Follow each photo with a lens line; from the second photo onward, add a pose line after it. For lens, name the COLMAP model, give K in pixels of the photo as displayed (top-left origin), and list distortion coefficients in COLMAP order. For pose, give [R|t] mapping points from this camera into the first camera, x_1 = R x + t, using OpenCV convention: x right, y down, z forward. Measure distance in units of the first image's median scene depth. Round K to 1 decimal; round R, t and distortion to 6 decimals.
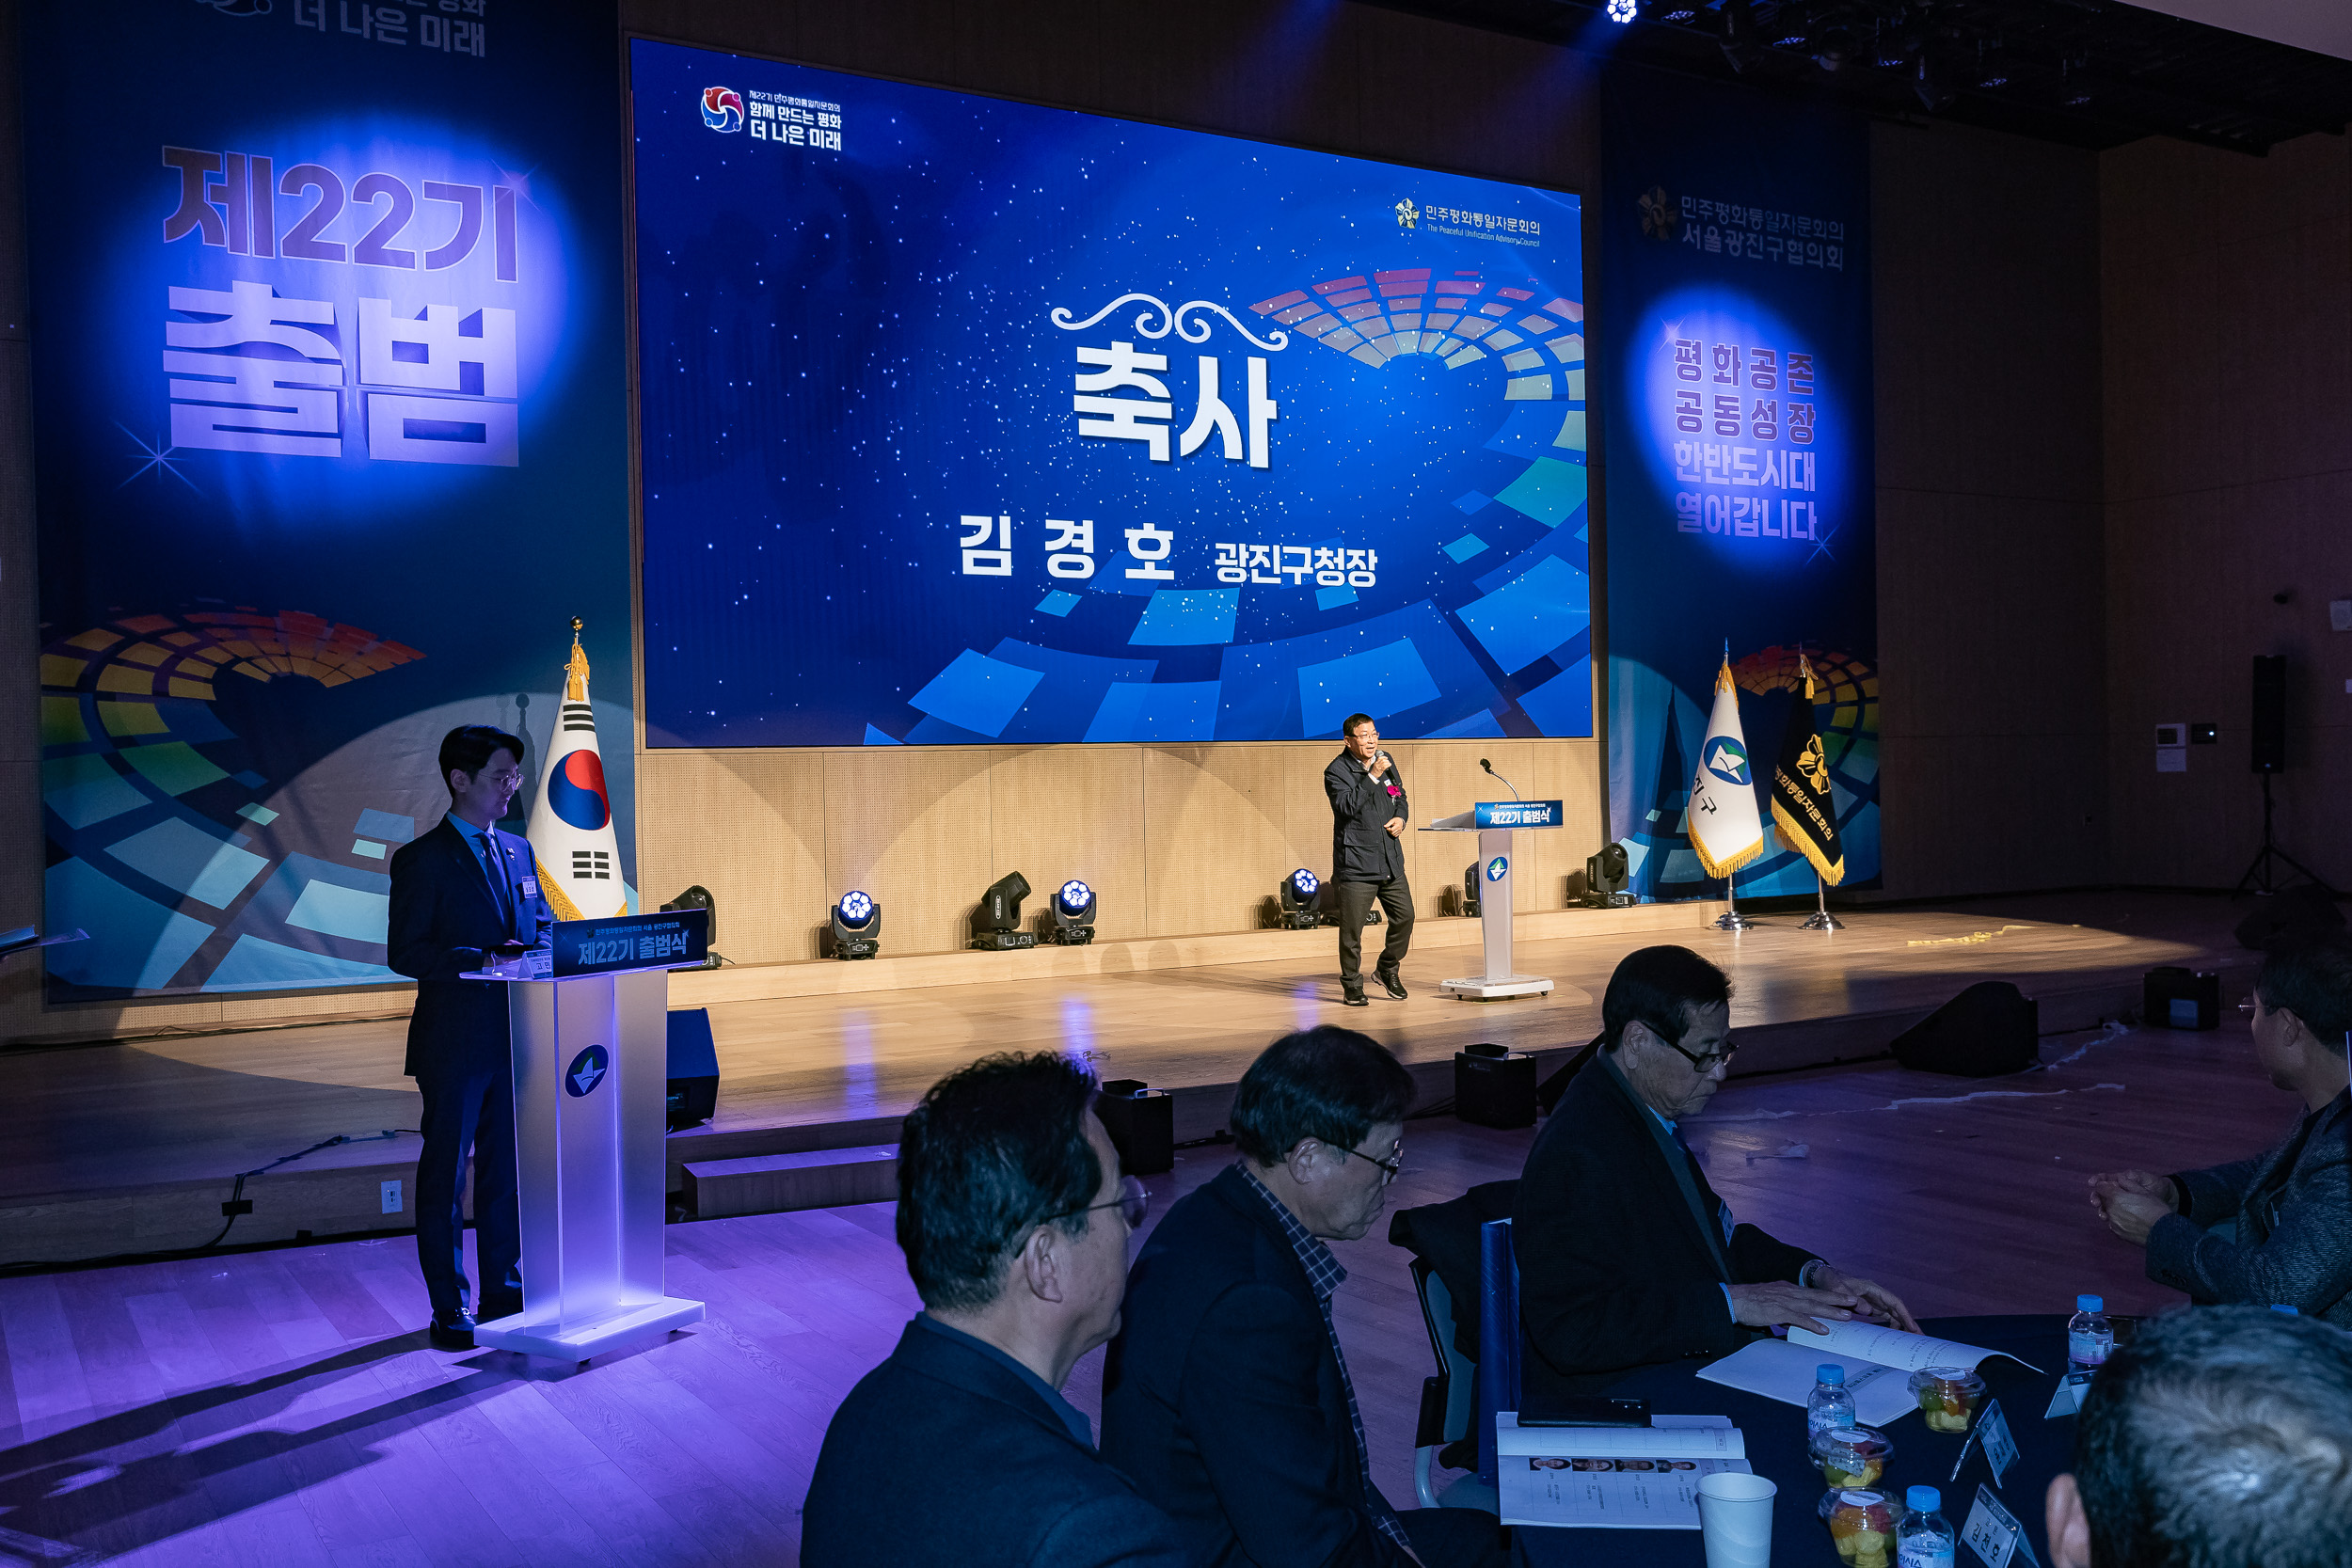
lens RADIAL K [[2129.1, 0, 1151.9], [0, 2129.1, 796.7], [0, 0, 1]] dist [-0.008278, 0.068998]
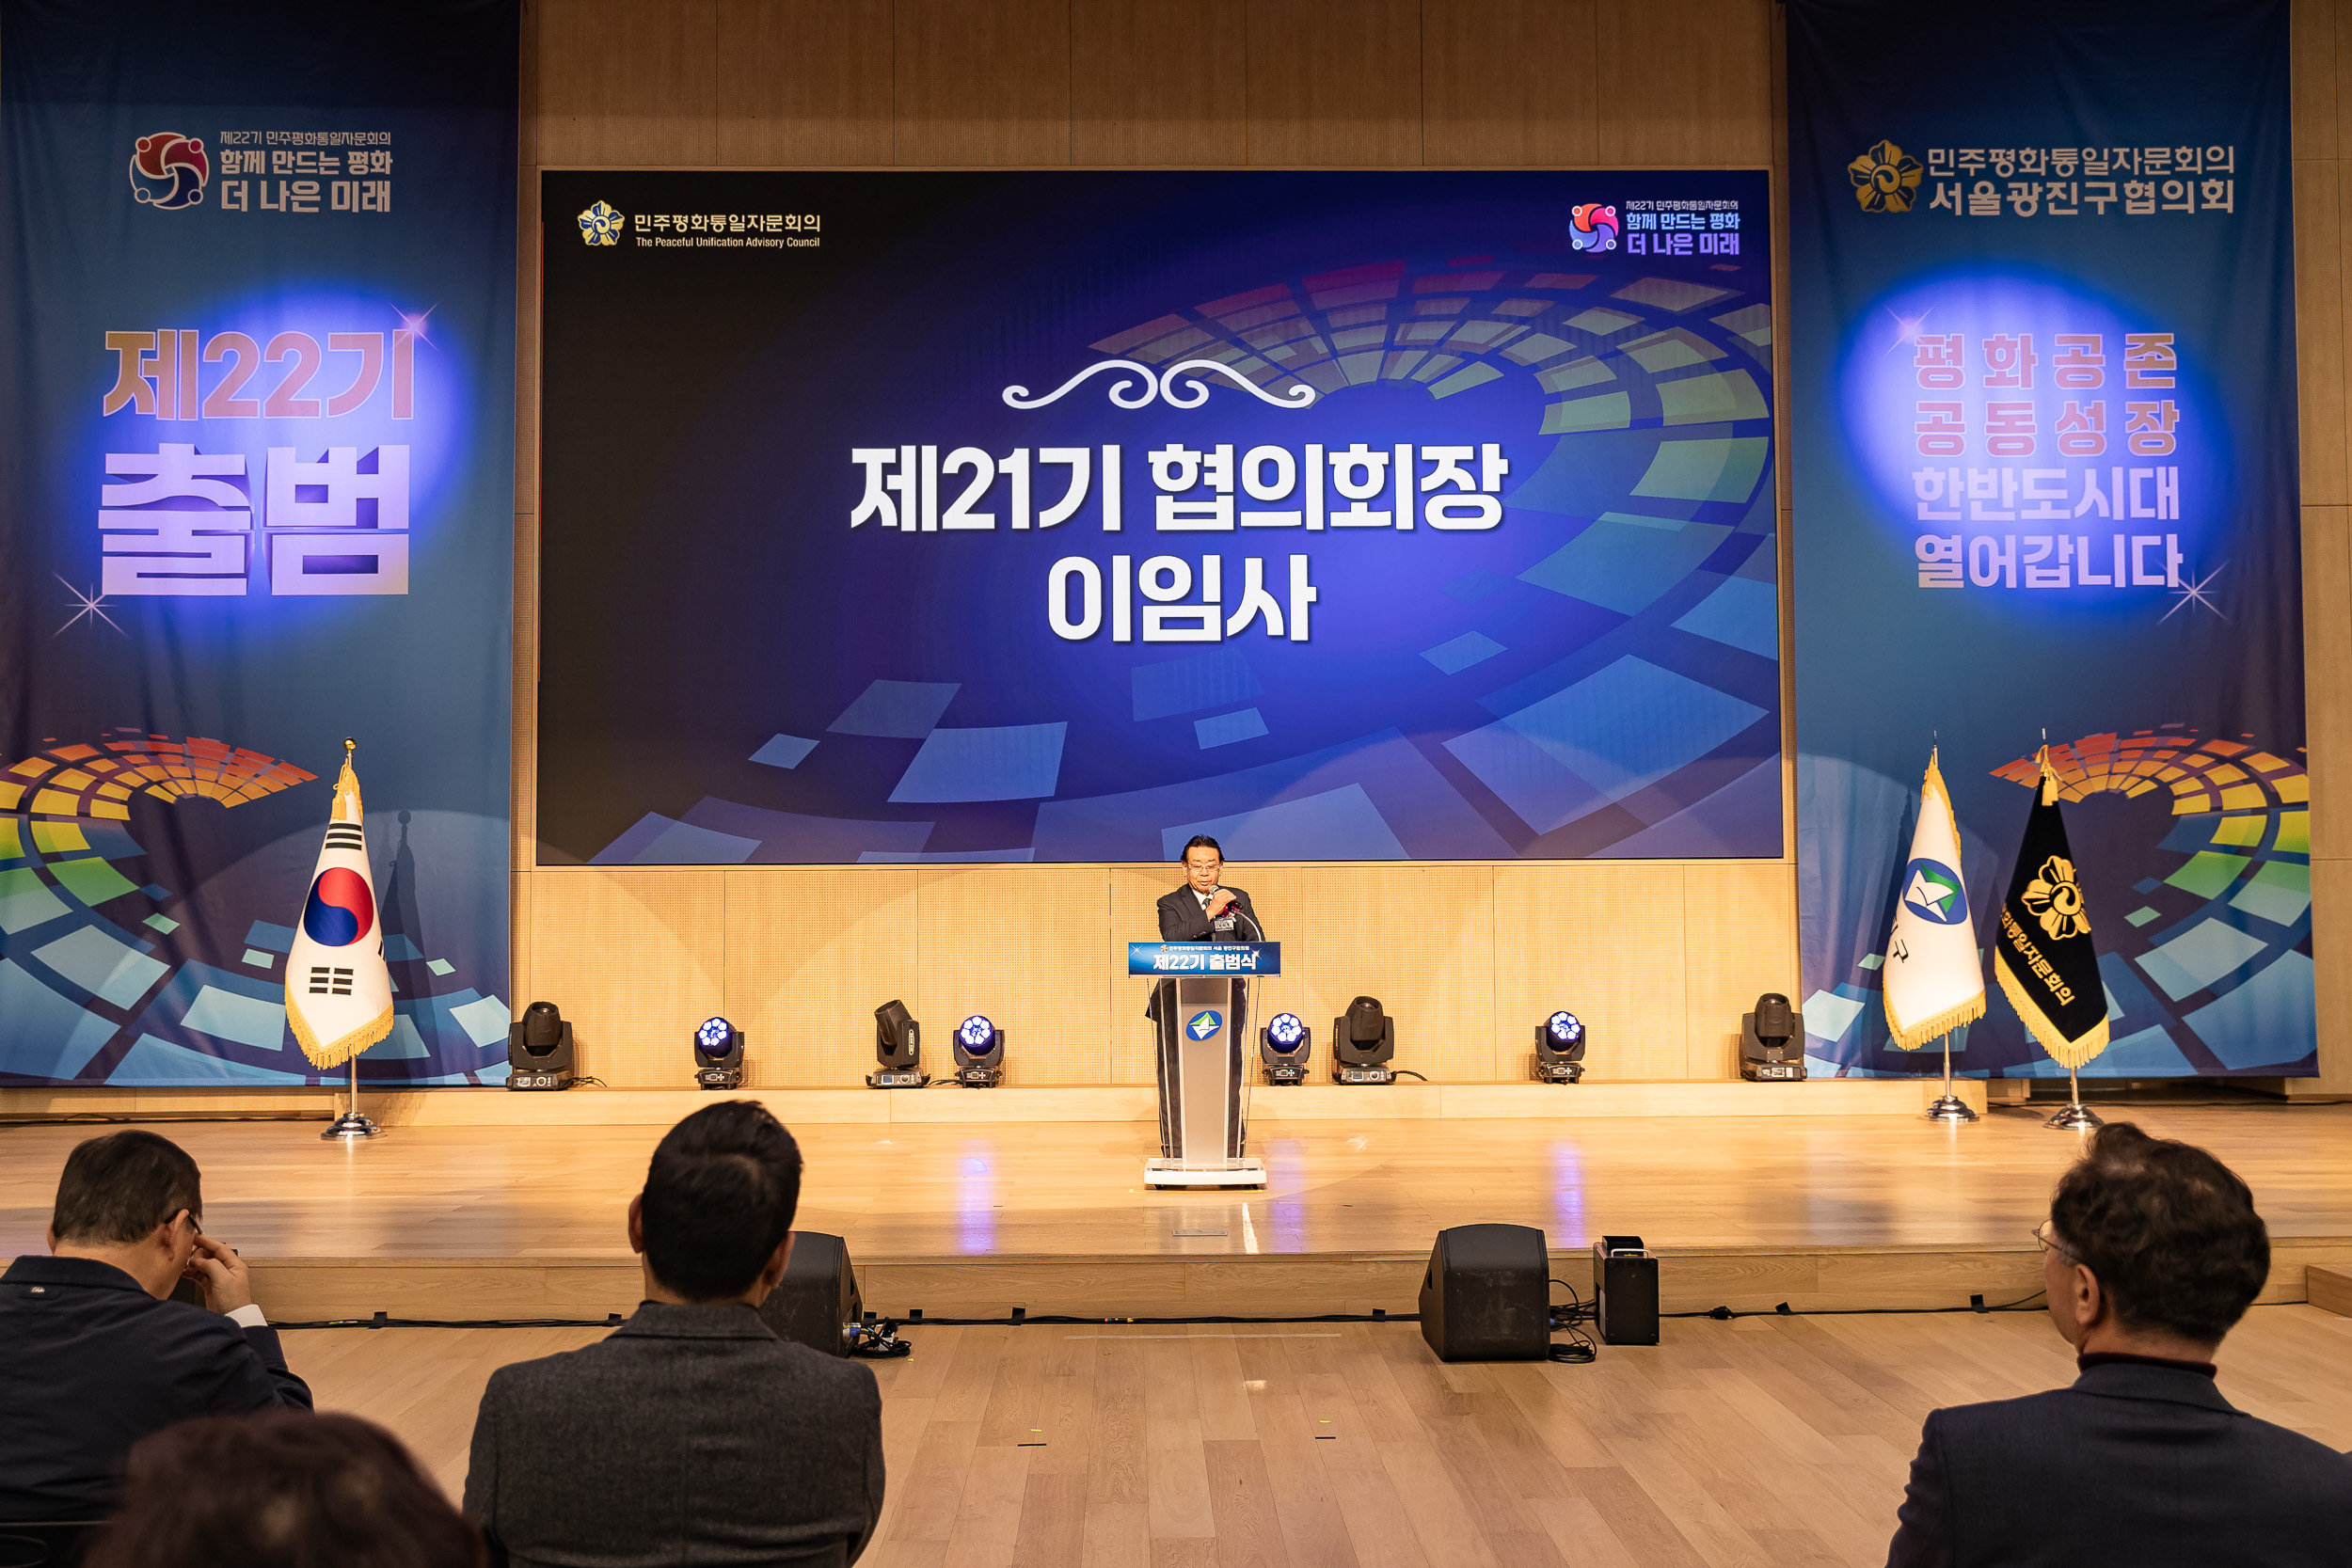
lens RADIAL K [[2129.1, 0, 1159.5], [0, 2129.1, 796.3], [0, 0, 1]] dist [-0.008278, 0.068998]
pose [[0.862433, -0.009470, -0.506082, 0.448413], [-0.016865, 0.998732, -0.047428, -0.010831], [0.505890, 0.049439, 0.861180, 0.242093]]
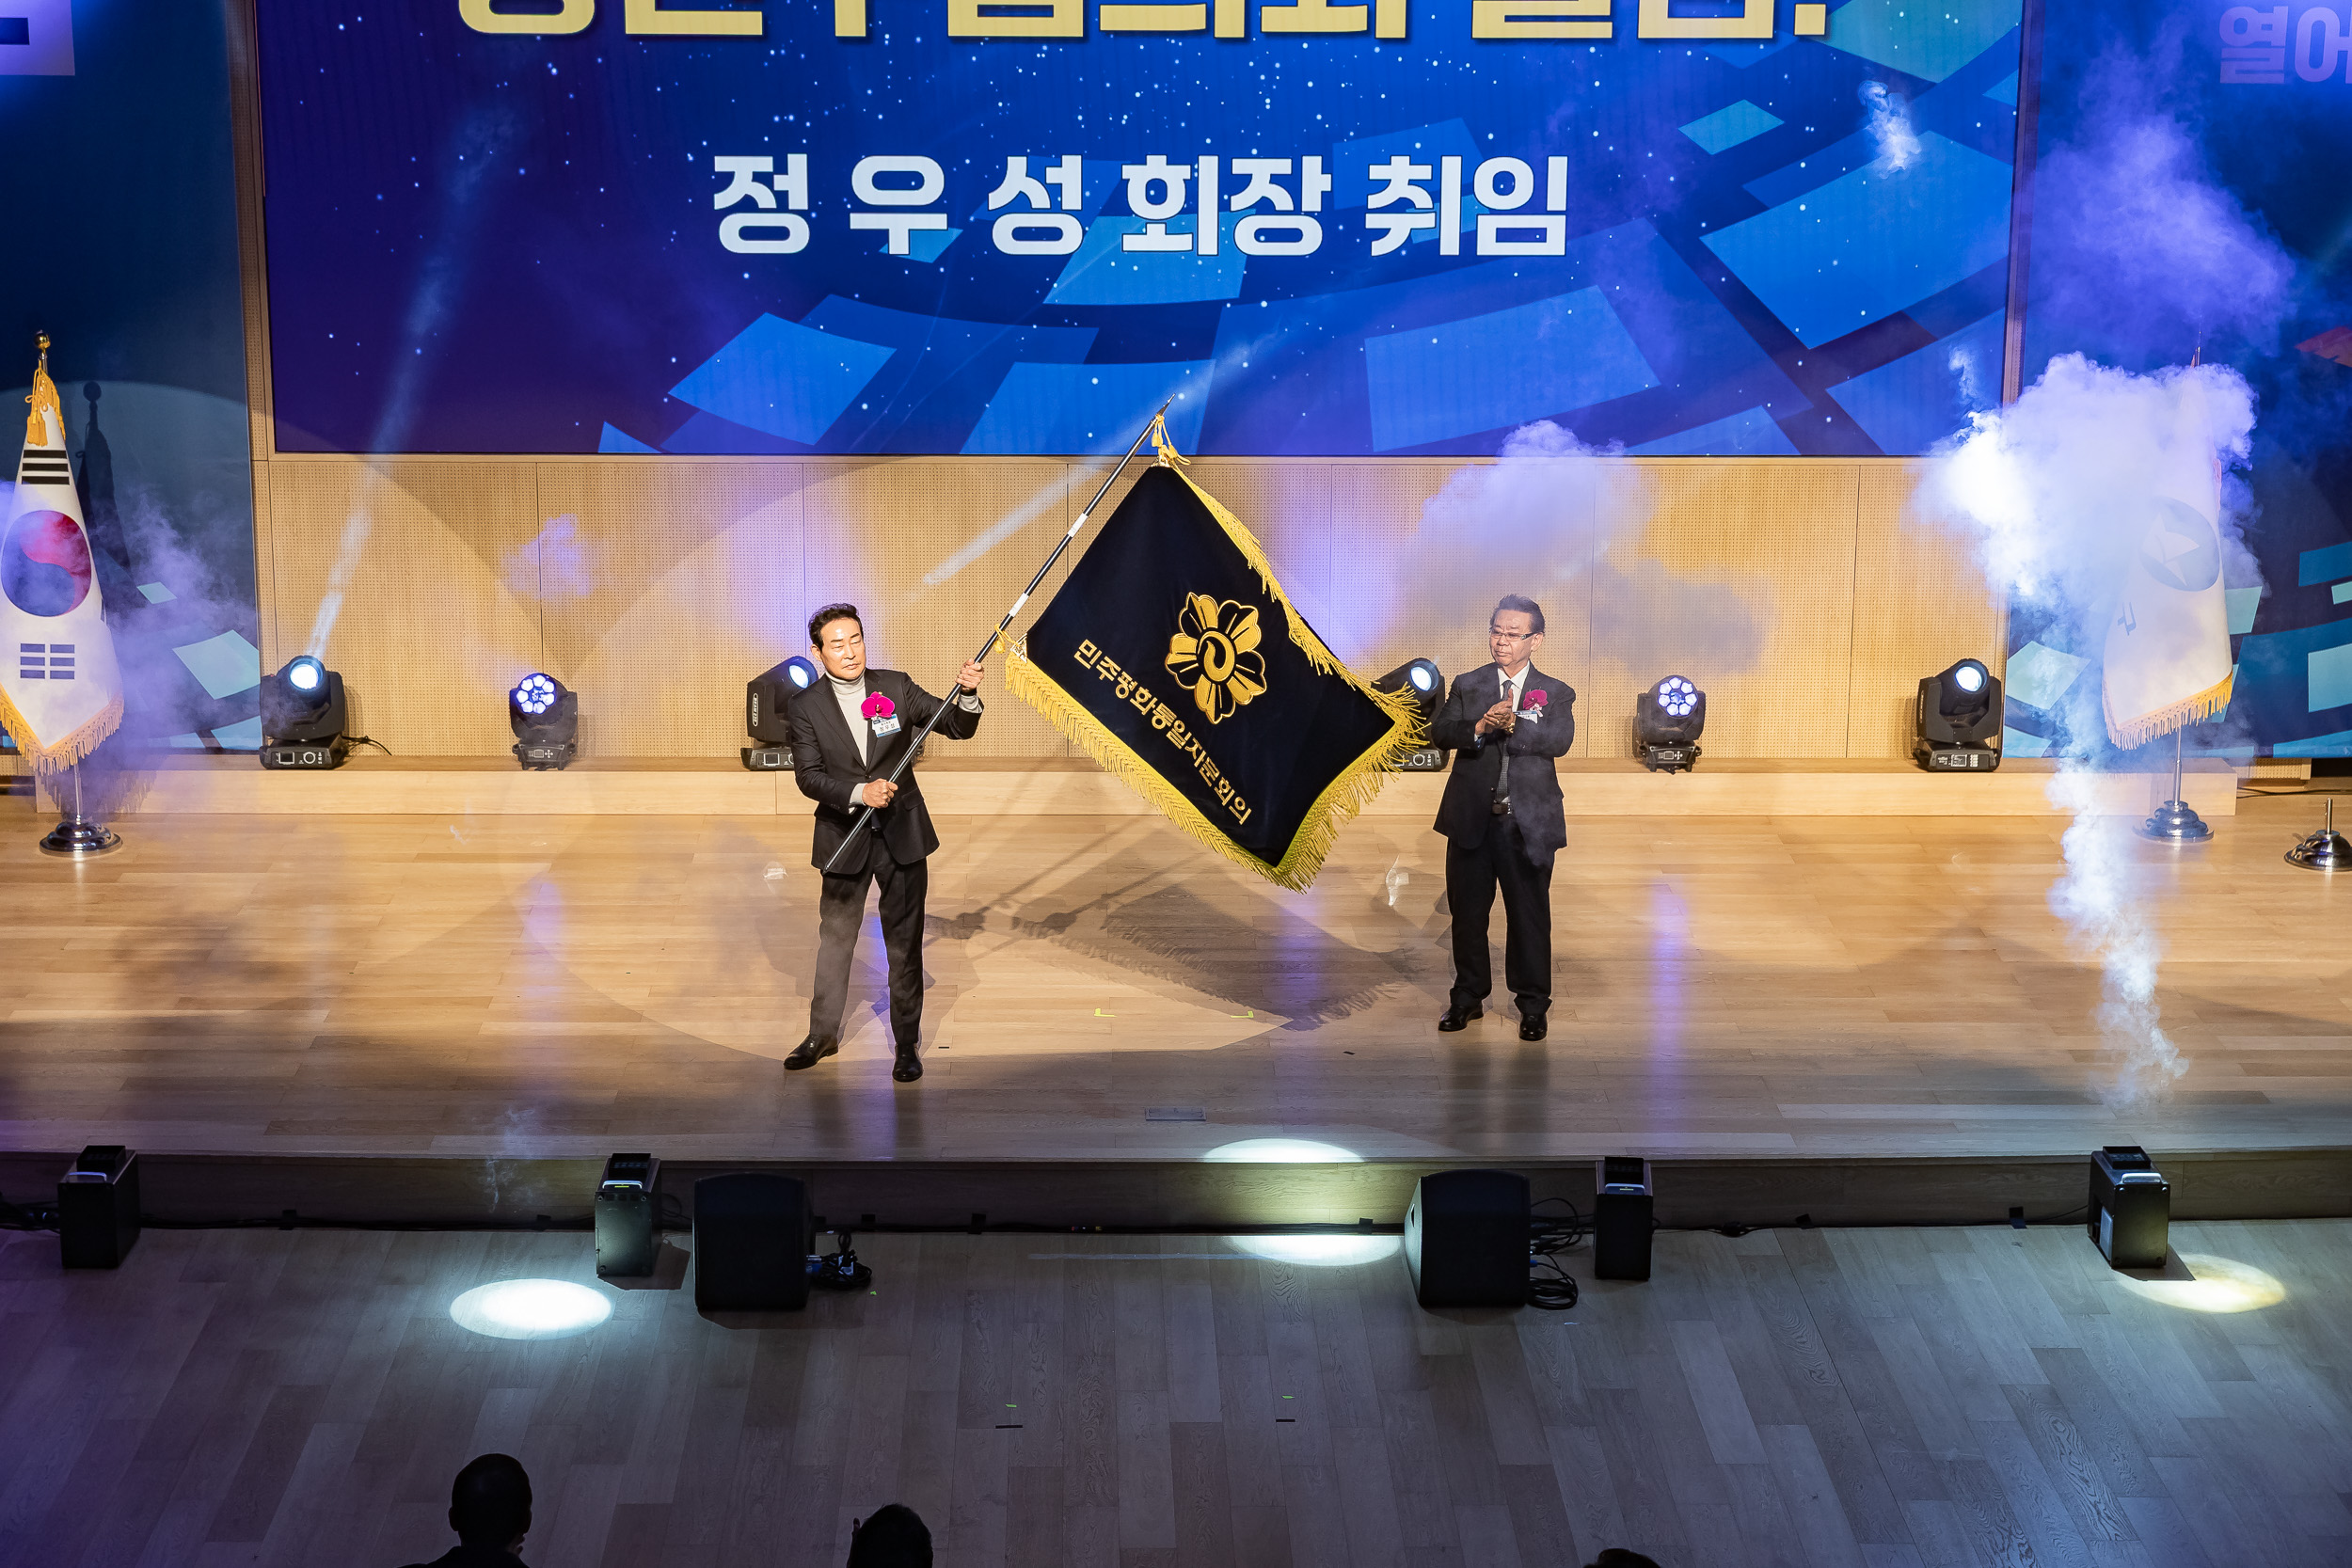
lens RADIAL K [[4501.5, 0, 1122.5], [0, 4501.5, 793.6], [0, 0, 1]] dist [0.095831, 0.000000]
pose [[0.860217, 0.149004, -0.487673, 0.668398], [-0.025099, 0.967569, 0.251358, -0.261142], [0.509310, -0.203982, 0.836059, -0.142467]]
